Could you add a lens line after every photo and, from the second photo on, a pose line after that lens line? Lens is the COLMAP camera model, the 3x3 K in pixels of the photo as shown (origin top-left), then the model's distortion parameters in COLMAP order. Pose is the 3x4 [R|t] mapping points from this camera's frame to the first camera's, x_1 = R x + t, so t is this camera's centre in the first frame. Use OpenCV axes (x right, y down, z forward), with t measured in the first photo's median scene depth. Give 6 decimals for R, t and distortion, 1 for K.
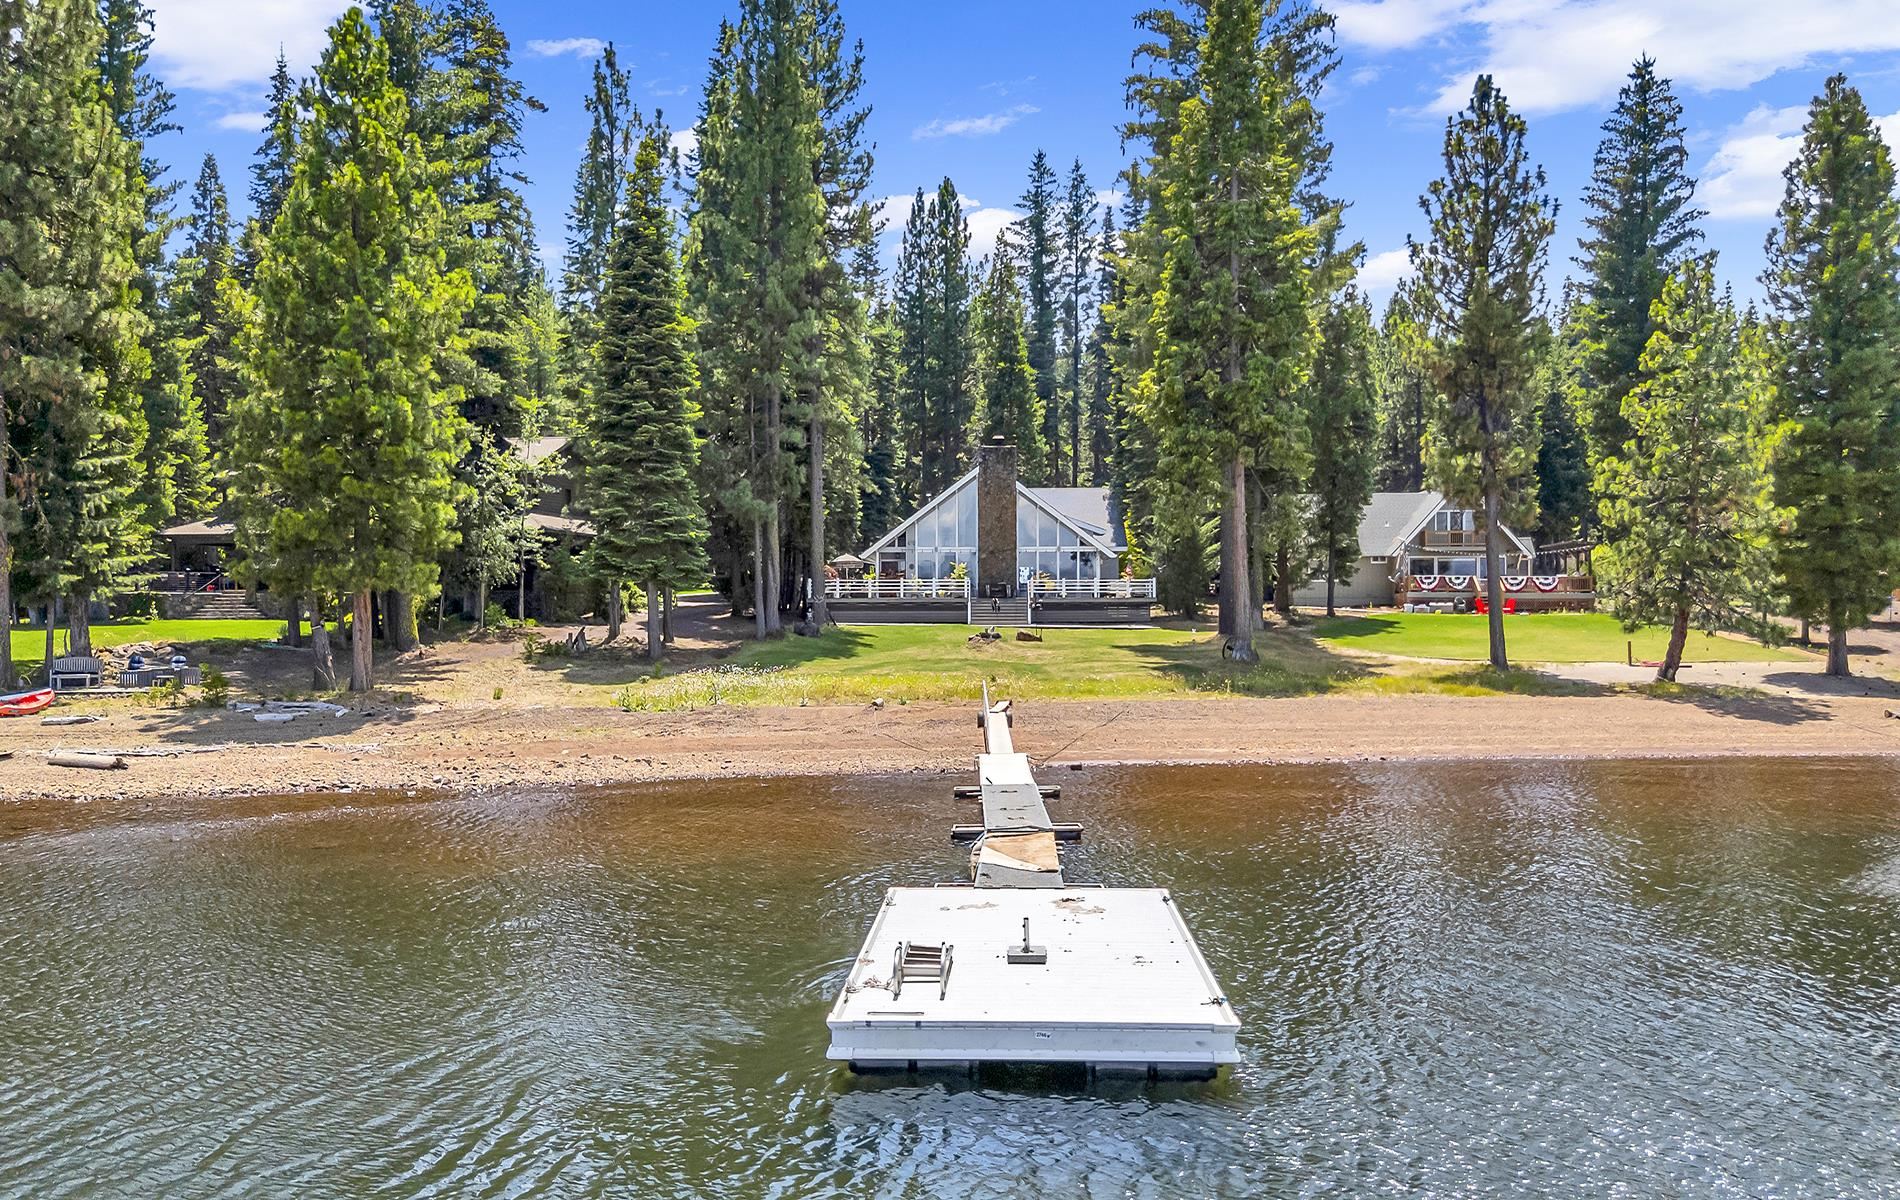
lens RADIAL K [[1396.8, 0, 954.6], [0, 1396.8, 632.2], [0, 0, 1]] dist [0.075093, -0.072959]
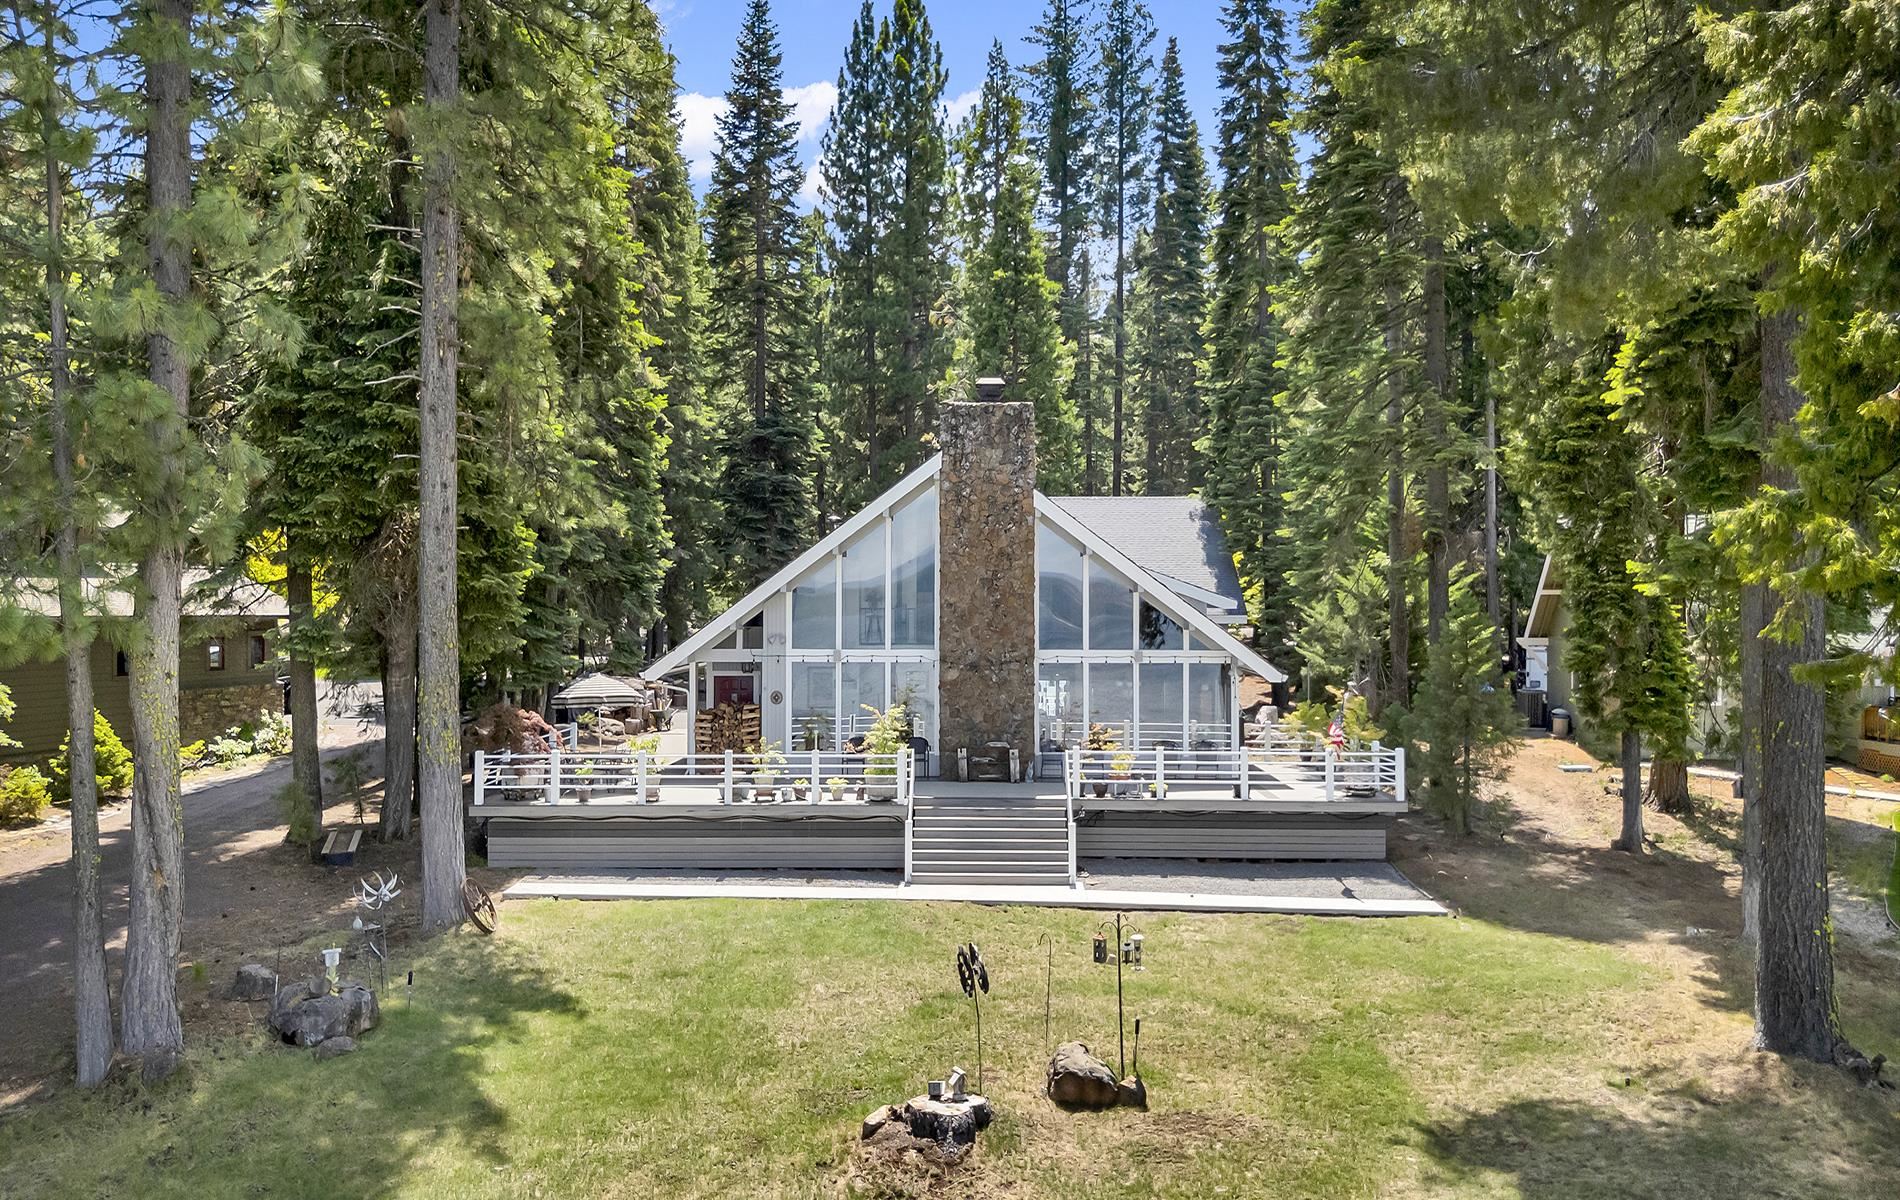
lens RADIAL K [[1396.8, 0, 954.6], [0, 1396.8, 632.2], [0, 0, 1]] dist [0.075093, -0.072959]
pose [[0.999985, 0.005130, 0.002006, 0.026156], [-0.005139, 0.999977, 0.004504, -0.087342], [-0.001983, -0.004514, 0.999988, 0.758918]]
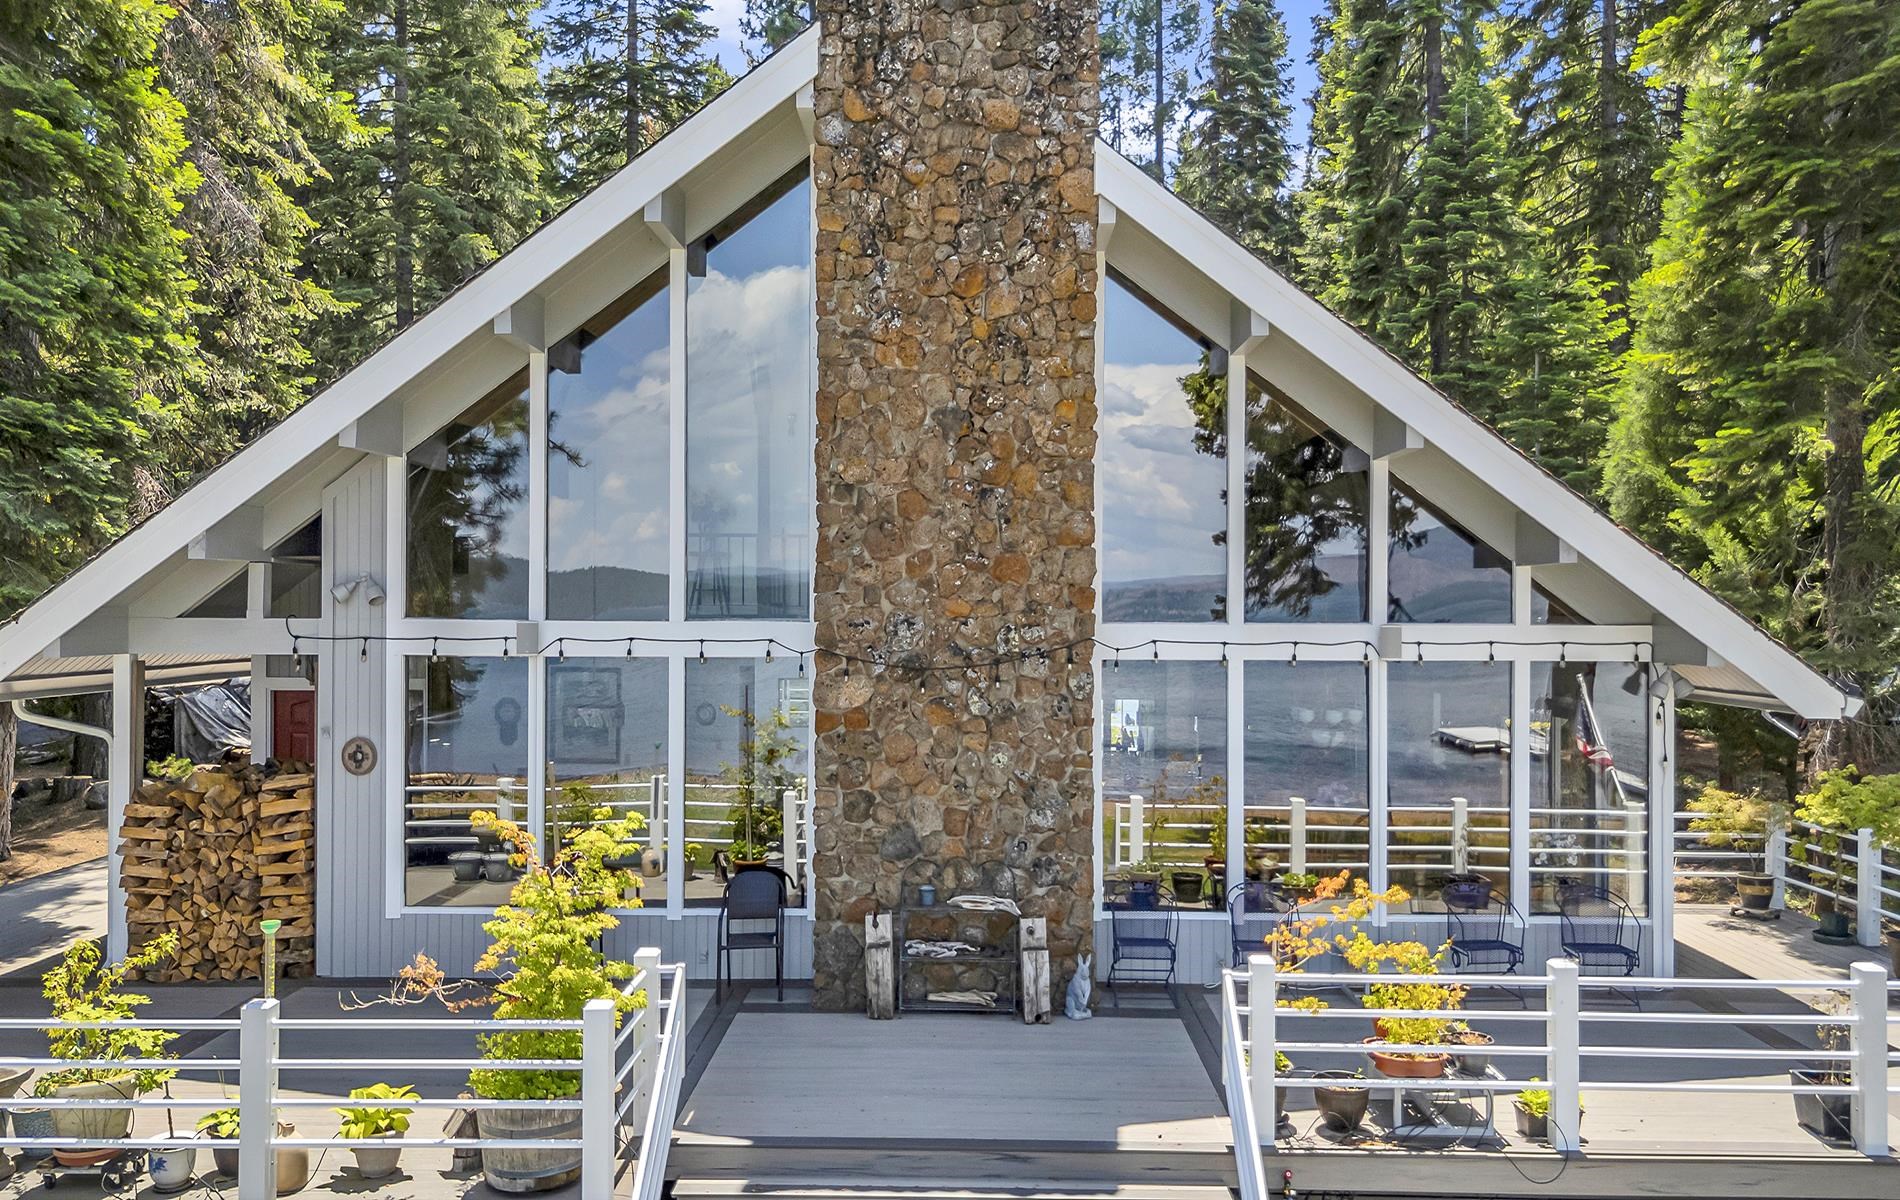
lens RADIAL K [[1396.8, 0, 954.6], [0, 1396.8, 632.2], [0, 0, 1]] dist [0.075093, -0.072959]
pose [[0.999932, 0.008156, 0.008388, 0.037674], [-0.008212, 0.999944, 0.006694, -0.078412], [-0.008333, -0.006762, 0.999942, 1.095716]]
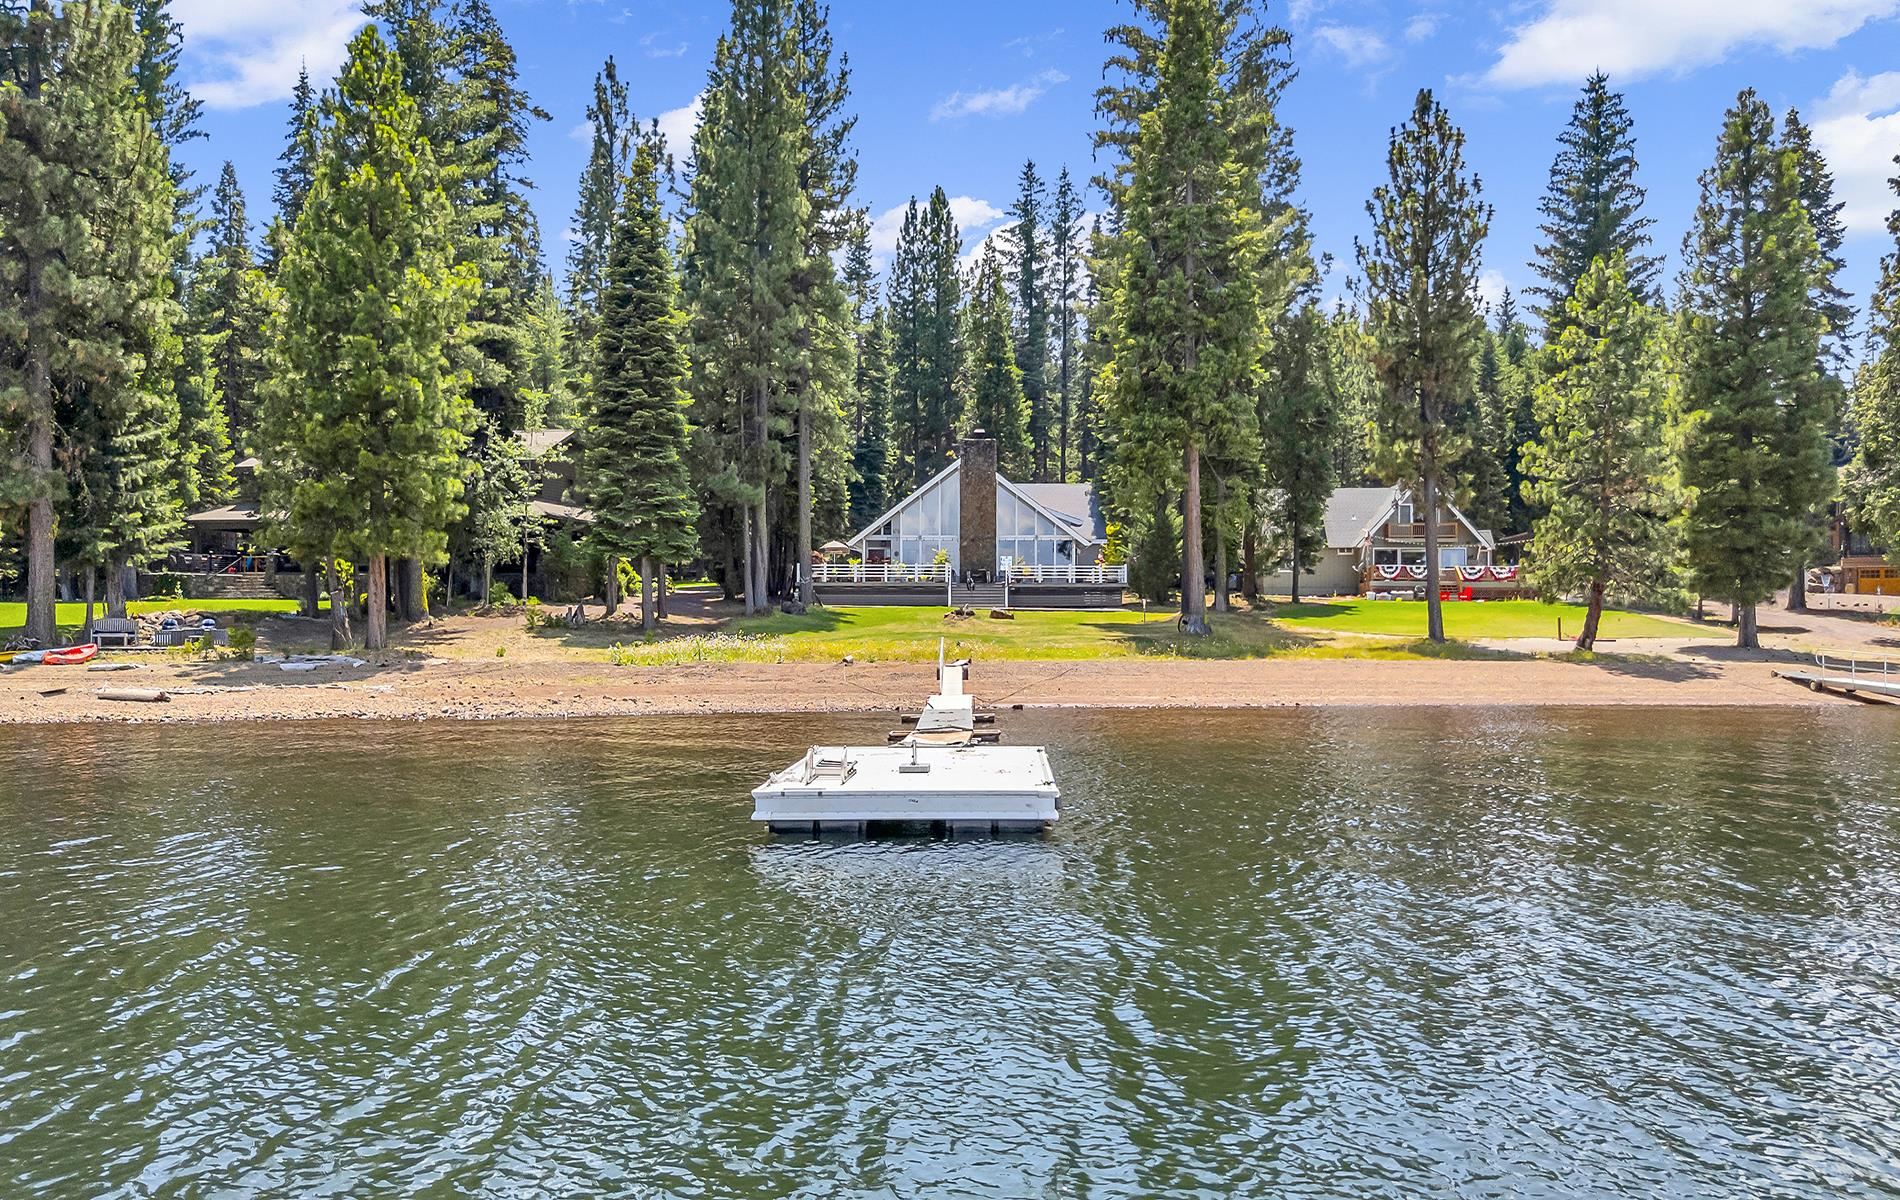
lens RADIAL K [[1392.6, 0, 958.0], [0, 1392.6, 637.7], [0, 0, 1]] dist [0.070204, -0.067890]
pose [[0.999992, 0.003392, -0.002250, 0.023254], [-0.003400, 0.999988, -0.003492, 0.025291], [0.002238, 0.003500, 0.999991, -0.061655]]
